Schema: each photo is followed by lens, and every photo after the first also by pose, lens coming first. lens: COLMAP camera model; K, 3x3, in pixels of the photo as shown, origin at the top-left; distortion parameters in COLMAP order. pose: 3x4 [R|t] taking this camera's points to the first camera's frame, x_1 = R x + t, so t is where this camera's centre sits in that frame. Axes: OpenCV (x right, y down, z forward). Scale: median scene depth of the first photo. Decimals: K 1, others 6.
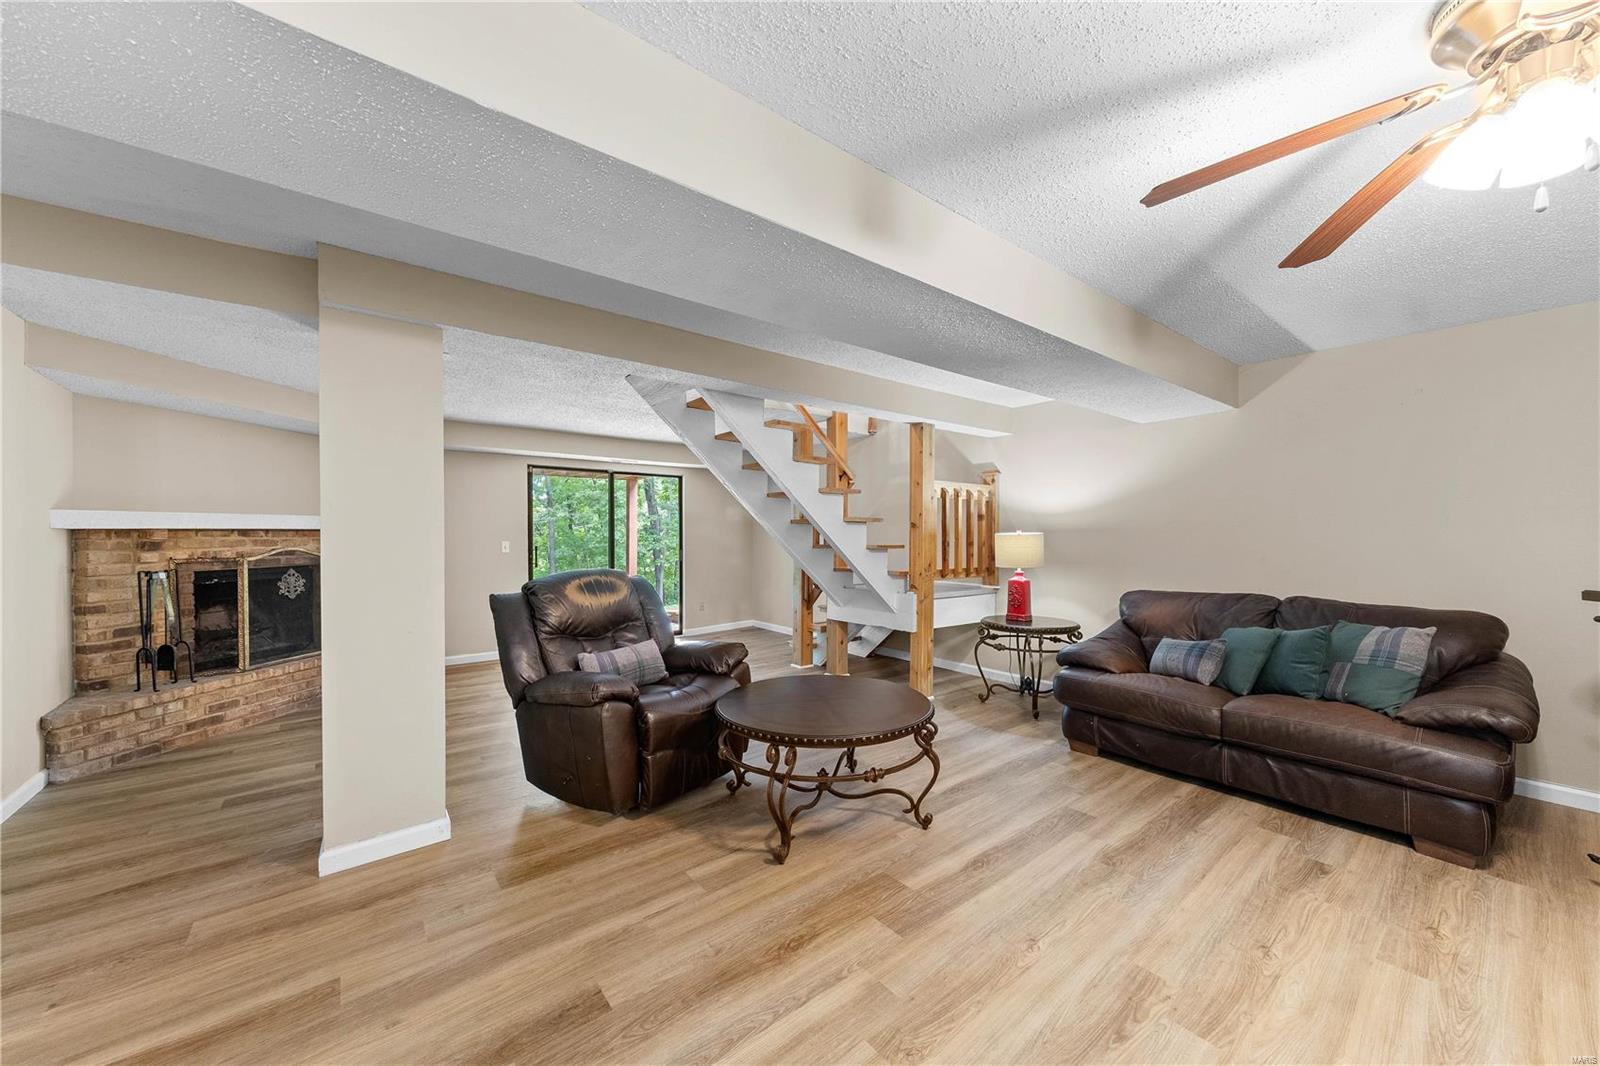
lens RADIAL K [[589.2, 0, 802.7], [0, 589.2, 535.4], [0, 0, 1]] dist [0.003729, 0.000609]
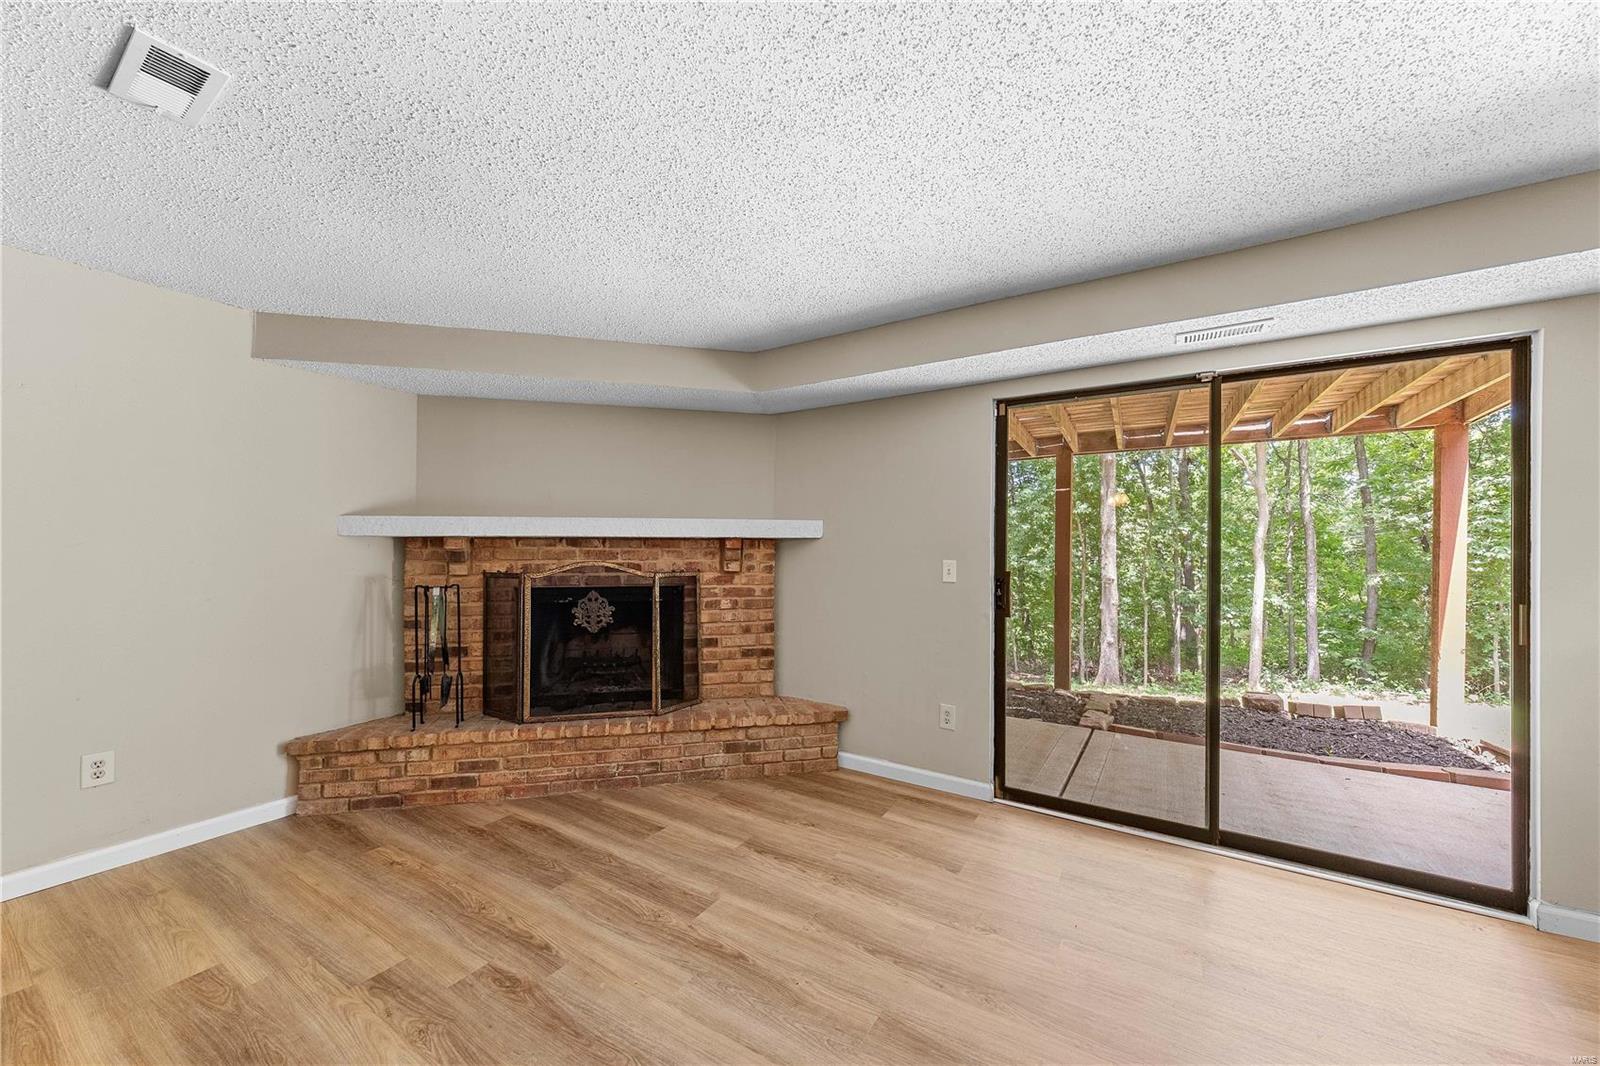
lens RADIAL K [[589.2, 0, 797.1], [0, 589.2, 543.5], [0, 0, 1]] dist [0.003729, 0.000609]
pose [[0.338855, -0.008297, -0.940802, -0.111508], [-0.007490, 0.999906, -0.011516, 0.004994], [0.940809, 0.010949, 0.338761, 1.108611]]
